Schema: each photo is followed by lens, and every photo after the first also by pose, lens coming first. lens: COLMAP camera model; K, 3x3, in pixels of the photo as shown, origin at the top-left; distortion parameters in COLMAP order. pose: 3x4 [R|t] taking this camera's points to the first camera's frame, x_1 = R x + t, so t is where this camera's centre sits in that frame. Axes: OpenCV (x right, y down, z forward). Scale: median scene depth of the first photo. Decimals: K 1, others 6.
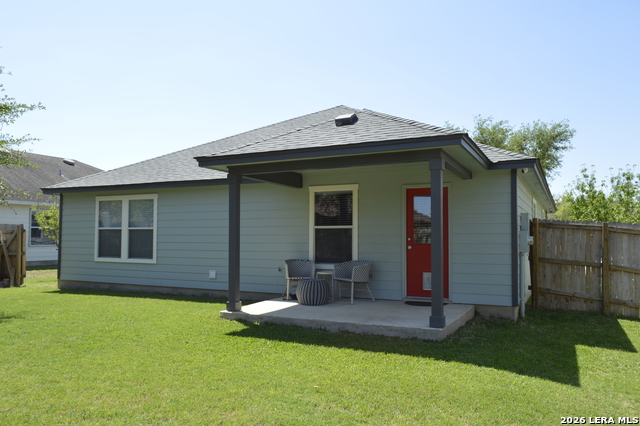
lens RADIAL K [[504.1, 0, 320.0], [0, 504.1, 213.0], [0, 0, 1]] dist [-0.016172, -0.001804]
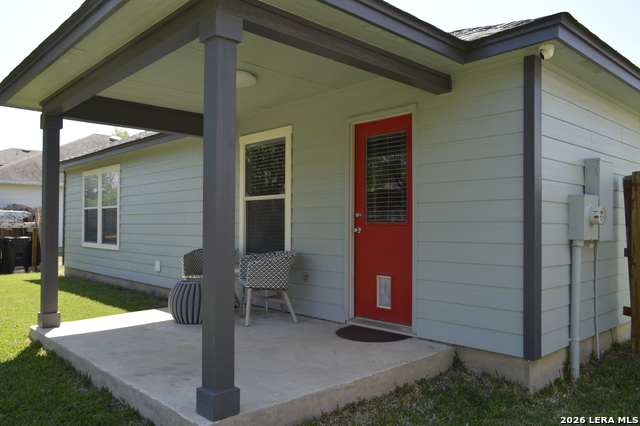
lens RADIAL K [[504.1, 0, 320.0], [0, 504.1, 213.0], [0, 0, 1]] dist [-0.016172, -0.001804]
pose [[0.936558, -0.006386, -0.350453, 0.321208], [0.013753, 0.999734, 0.018536, 0.037366], [0.350242, -0.022180, 0.936397, 0.445037]]
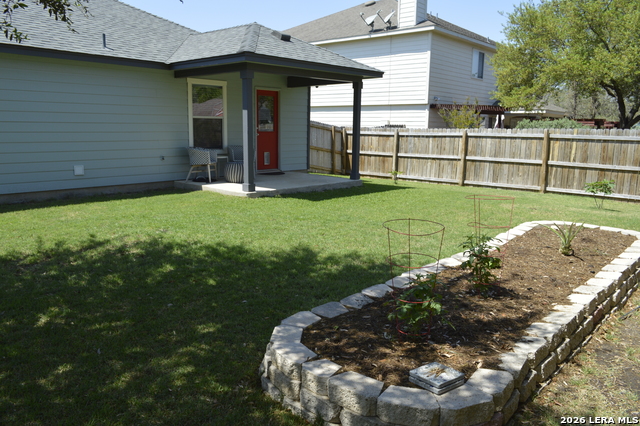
lens RADIAL K [[504.1, 0, 320.0], [0, 504.1, 213.0], [0, 0, 1]] dist [-0.016172, -0.001804]
pose [[0.266008, -0.161342, 0.950373, -1.048743], [-0.057064, 0.981529, 0.182603, 0.019543], [-0.962280, -0.102806, 0.251888, 0.462138]]
